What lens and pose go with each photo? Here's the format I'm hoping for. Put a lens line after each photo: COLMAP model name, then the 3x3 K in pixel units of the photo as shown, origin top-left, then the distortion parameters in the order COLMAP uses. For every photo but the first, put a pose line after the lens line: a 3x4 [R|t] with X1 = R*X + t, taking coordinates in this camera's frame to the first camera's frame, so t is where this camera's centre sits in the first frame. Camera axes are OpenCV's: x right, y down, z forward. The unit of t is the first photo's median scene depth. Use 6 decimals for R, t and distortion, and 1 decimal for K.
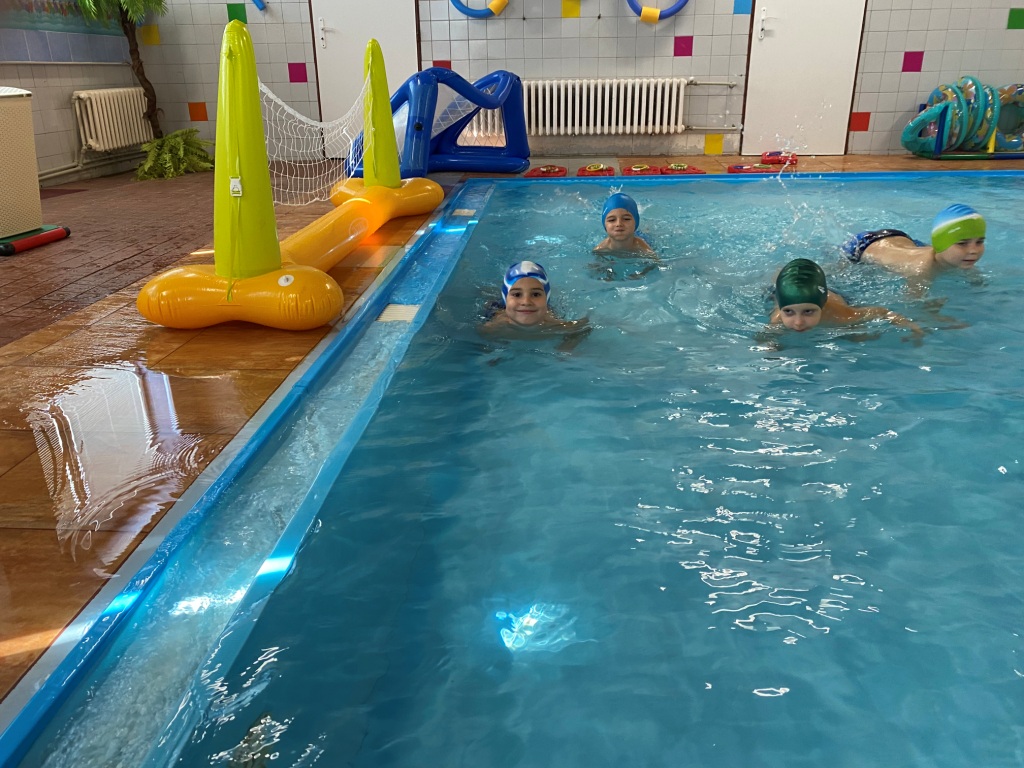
lens RADIAL K [[778.2, 0, 513.2], [0, 778.2, 380.2], [0, 0, 1]] dist [0.006800, -0.013738]
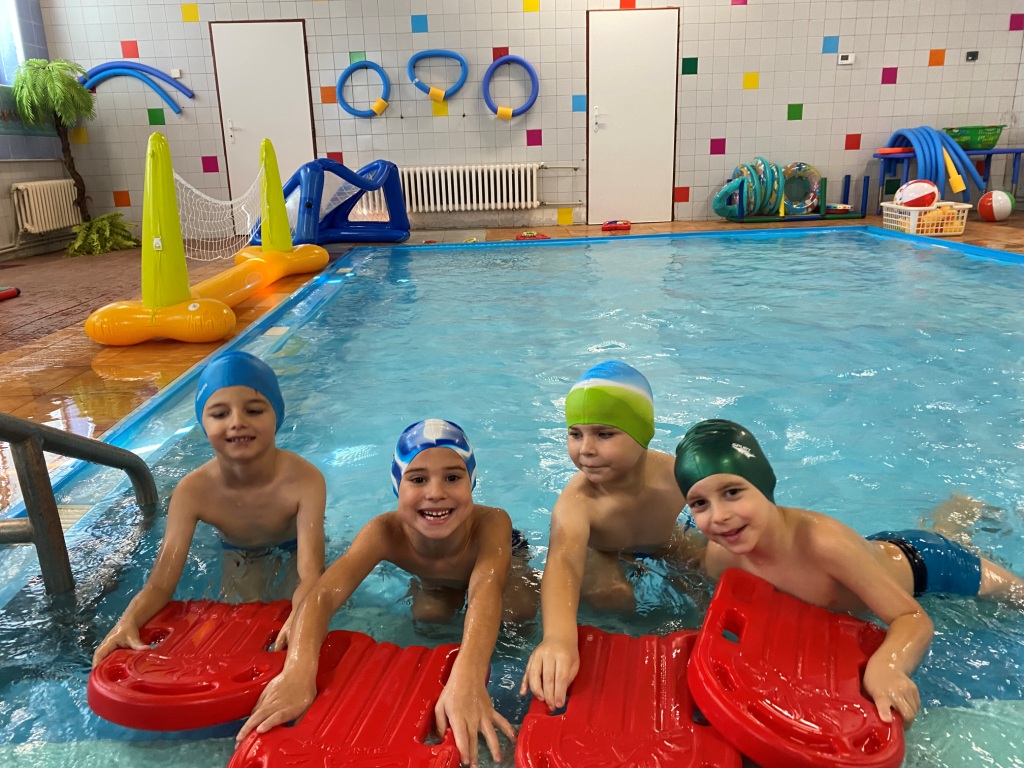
lens RADIAL K [[778.2, 0, 504.7], [0, 778.2, 383.9], [0, 0, 1]] dist [0.006800, -0.013738]
pose [[0.995893, -0.040953, 0.080746, 0.059590], [0.048452, 0.994467, -0.093208, 0.066948], [-0.076482, 0.096738, 0.992367, -0.172688]]
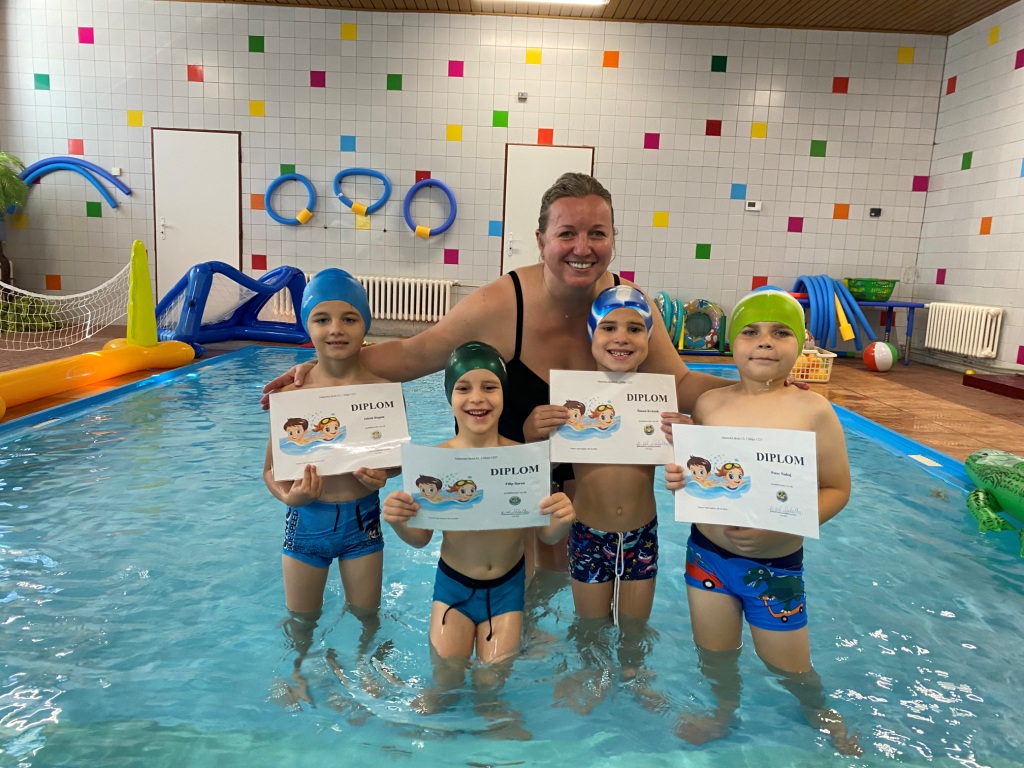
lens RADIAL K [[778.2, 0, 519.1], [0, 778.2, 398.7], [0, 0, 1]] dist [0.006800, -0.013738]
pose [[0.996859, 0.049999, 0.061415, 0.268833], [-0.036398, 0.977999, -0.205411, 0.056606], [-0.070334, 0.202530, 0.976747, -0.205868]]
